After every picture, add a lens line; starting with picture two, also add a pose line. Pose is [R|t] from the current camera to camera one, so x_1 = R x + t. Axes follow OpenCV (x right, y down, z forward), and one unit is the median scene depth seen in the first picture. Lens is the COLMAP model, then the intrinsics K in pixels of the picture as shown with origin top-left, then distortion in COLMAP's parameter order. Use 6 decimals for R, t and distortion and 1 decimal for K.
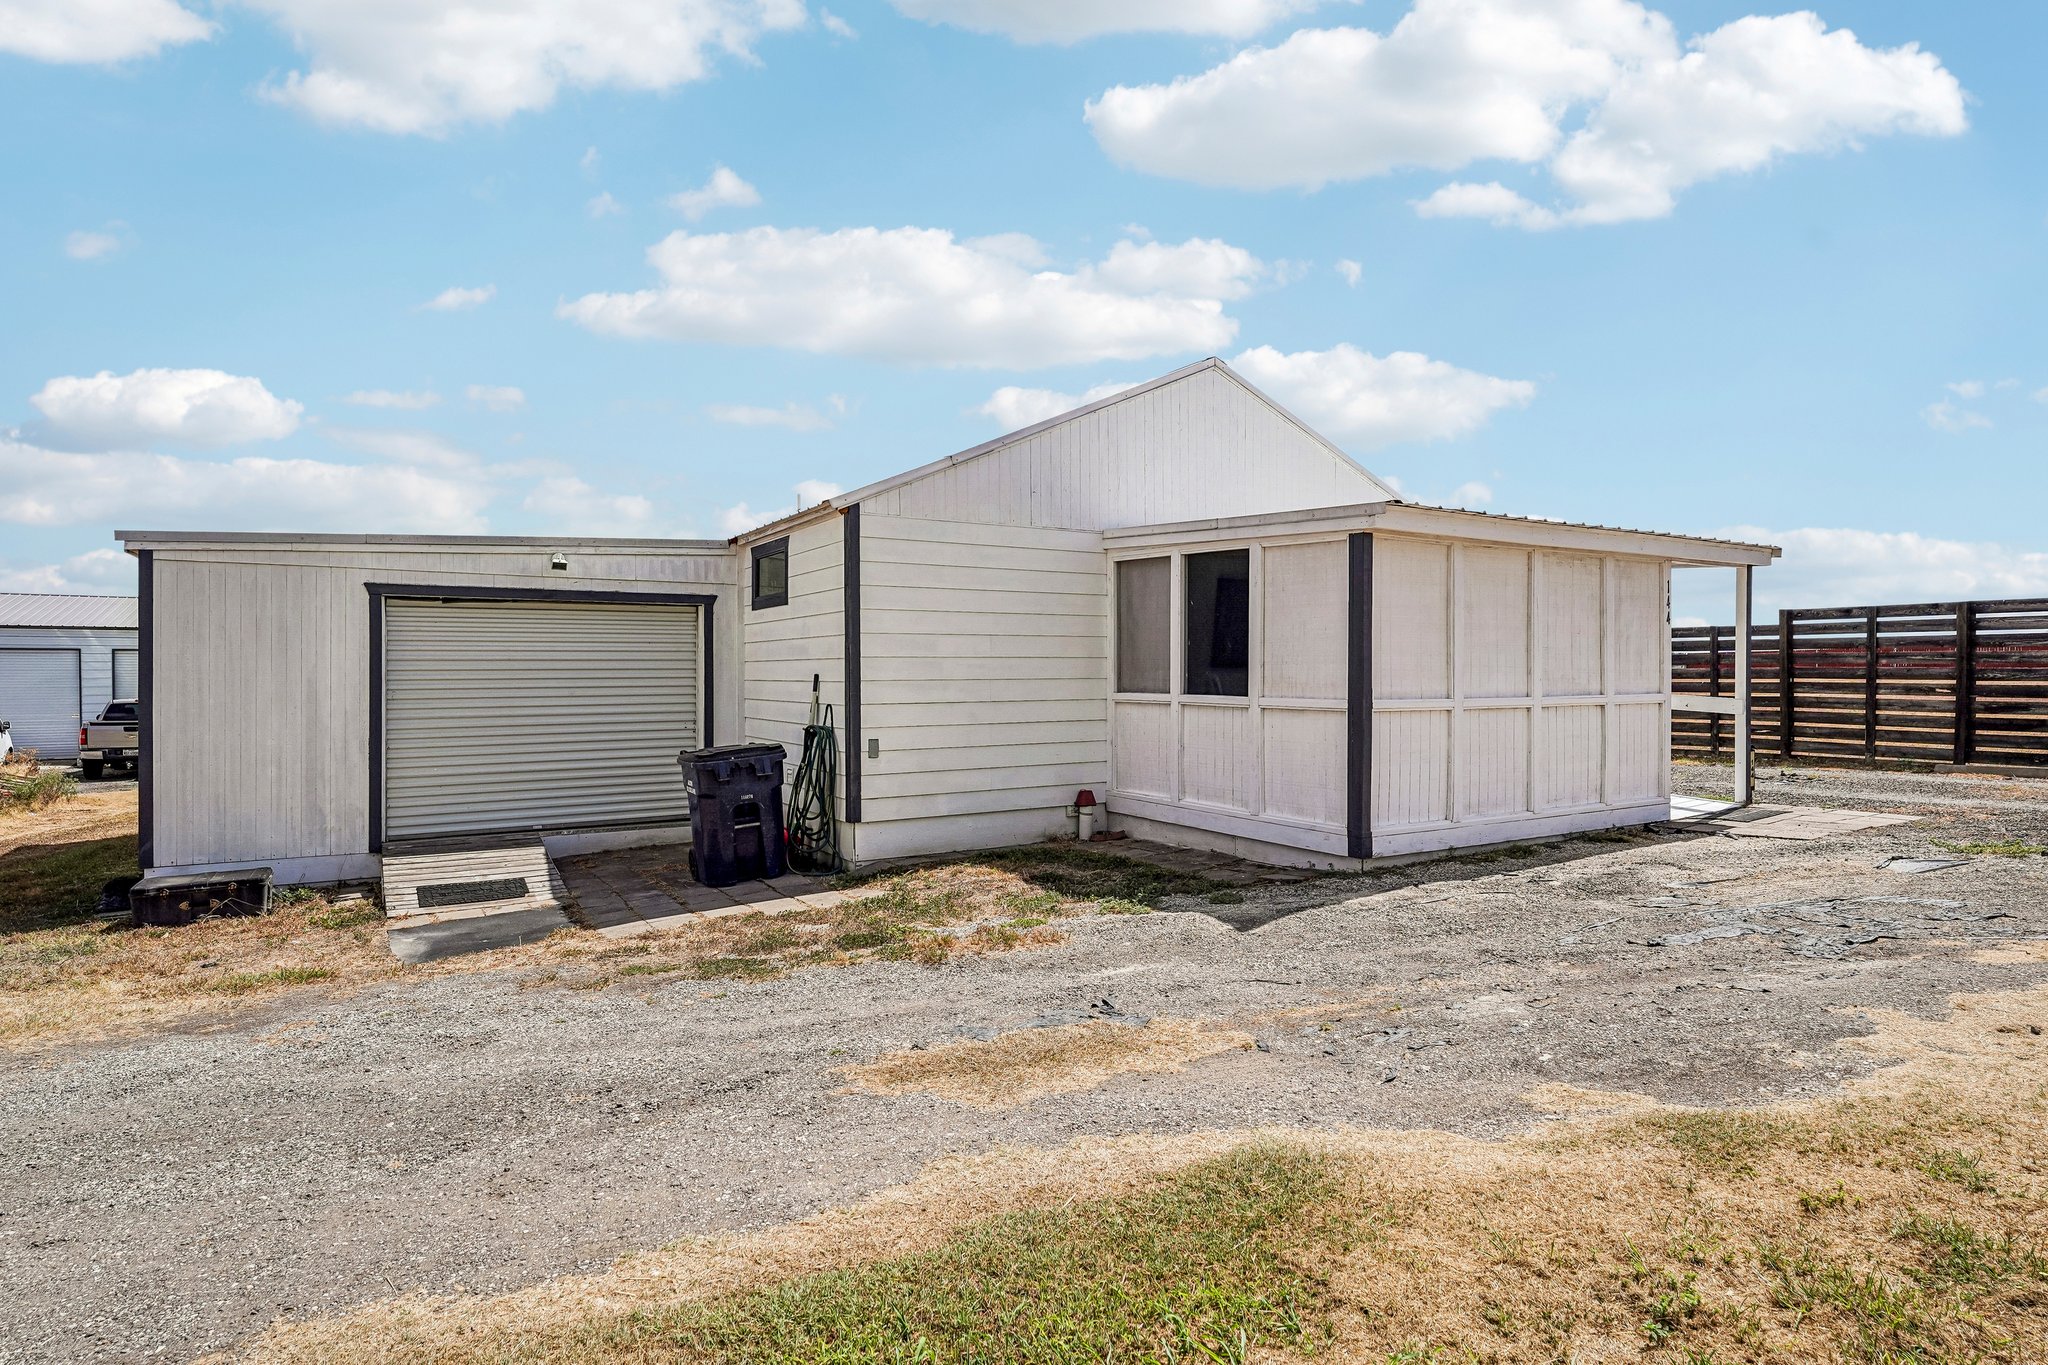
lens RADIAL K [[1070.5, 0, 1023.0], [0, 1070.5, 677.5], [0, 0, 1]] dist [-0.000692, -0.000032]
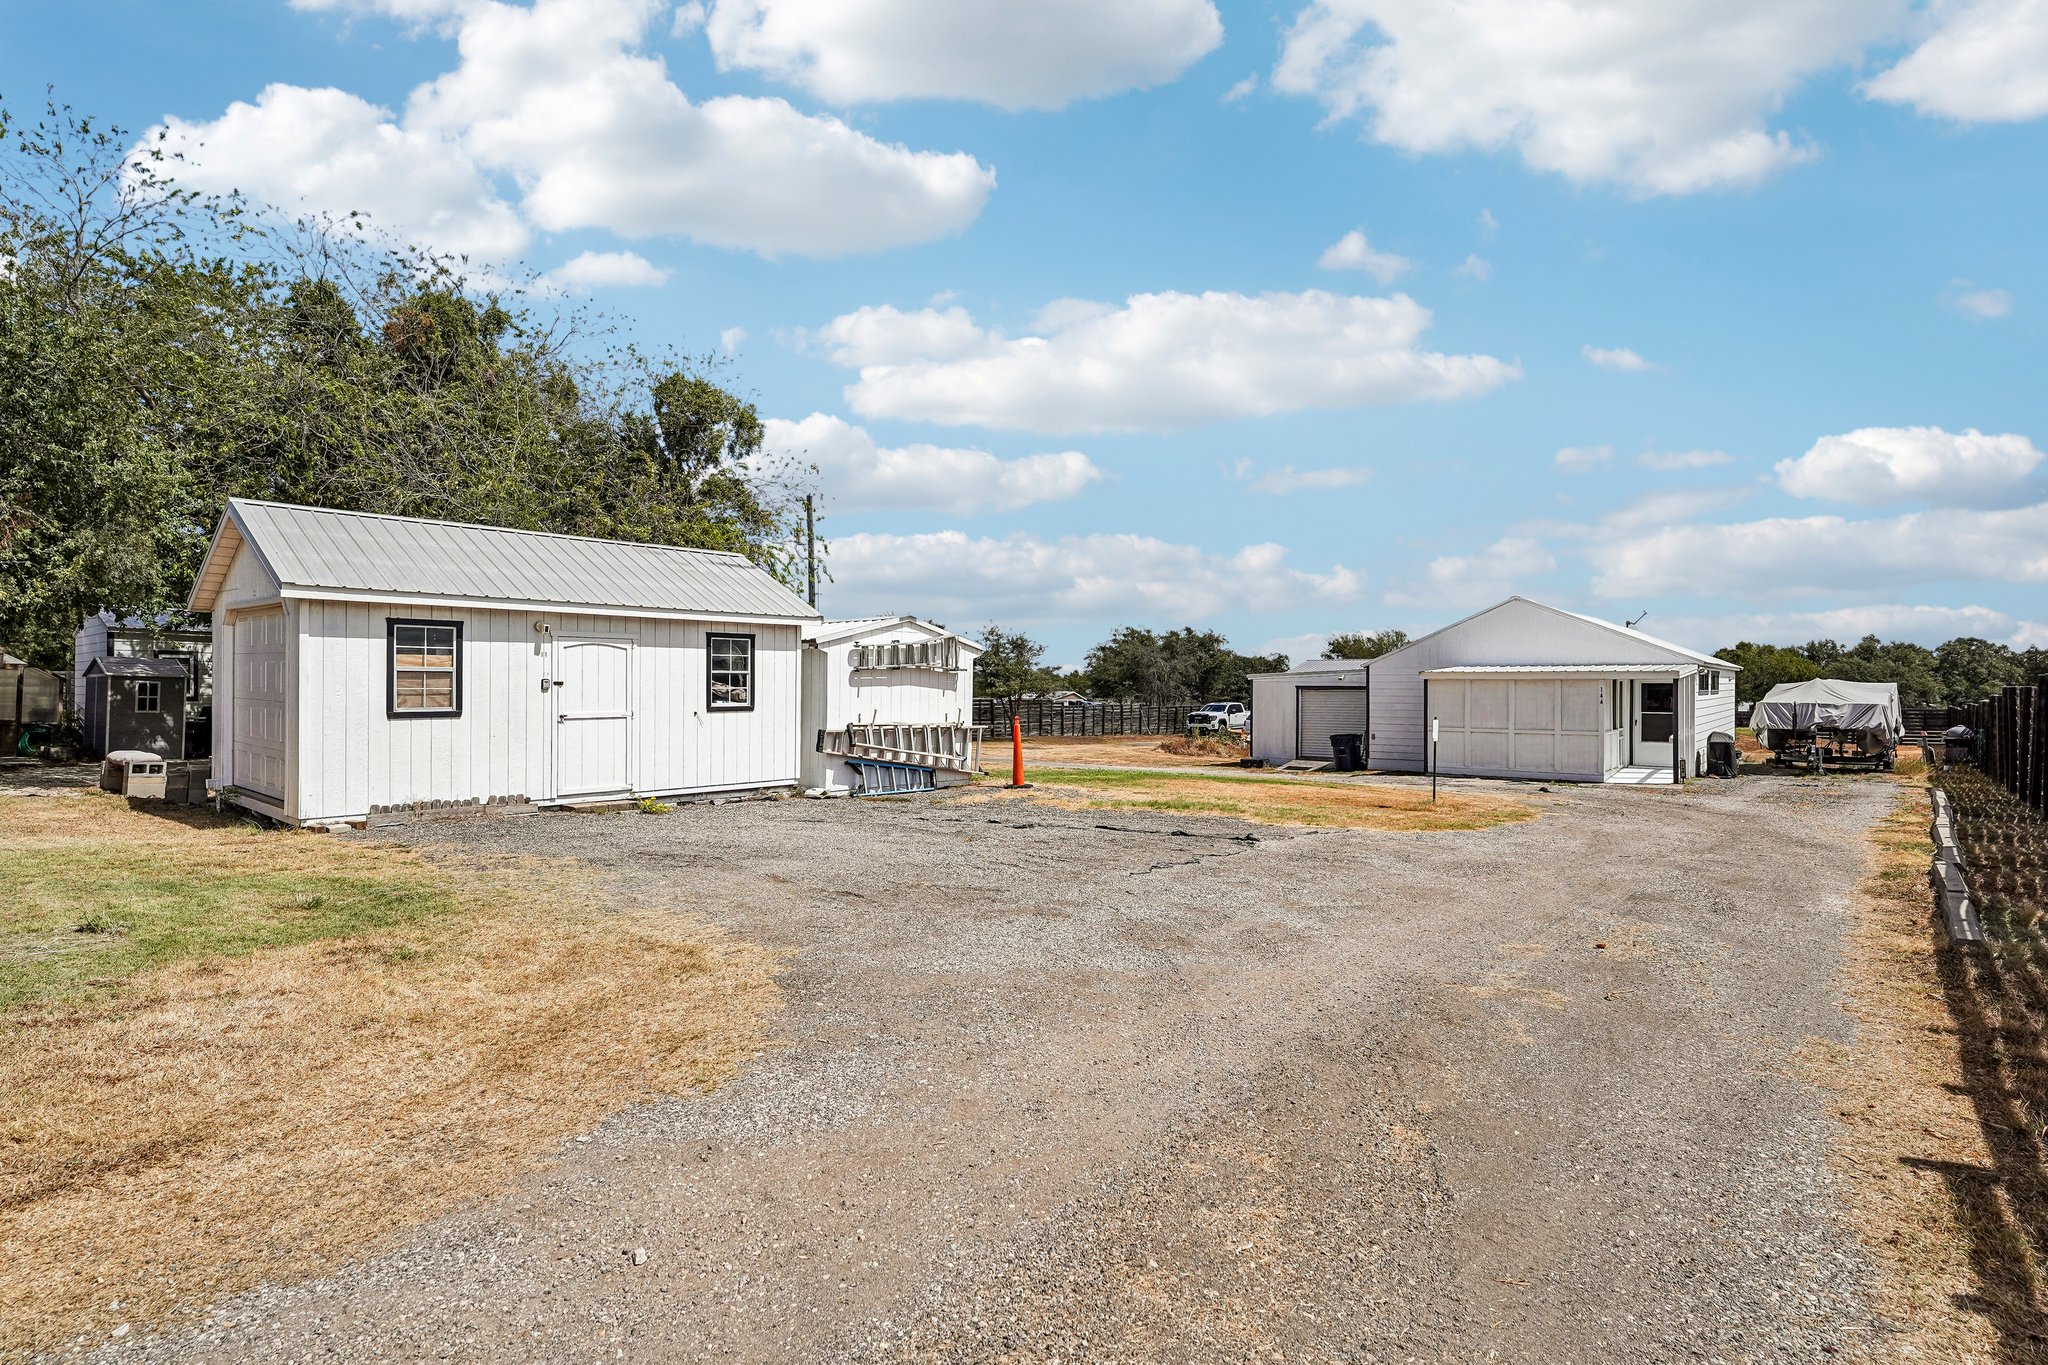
lens RADIAL K [[1004.8, 0, 1023.5], [0, 1004.8, 684.5], [0, 0, 1]] dist [0.000119, 0.000003]
pose [[0.357939, 0.000326, -0.933745, 2.346305], [-0.014424, 0.999883, -0.005181, -0.064291], [0.933634, 0.015323, 0.357902, -1.130867]]
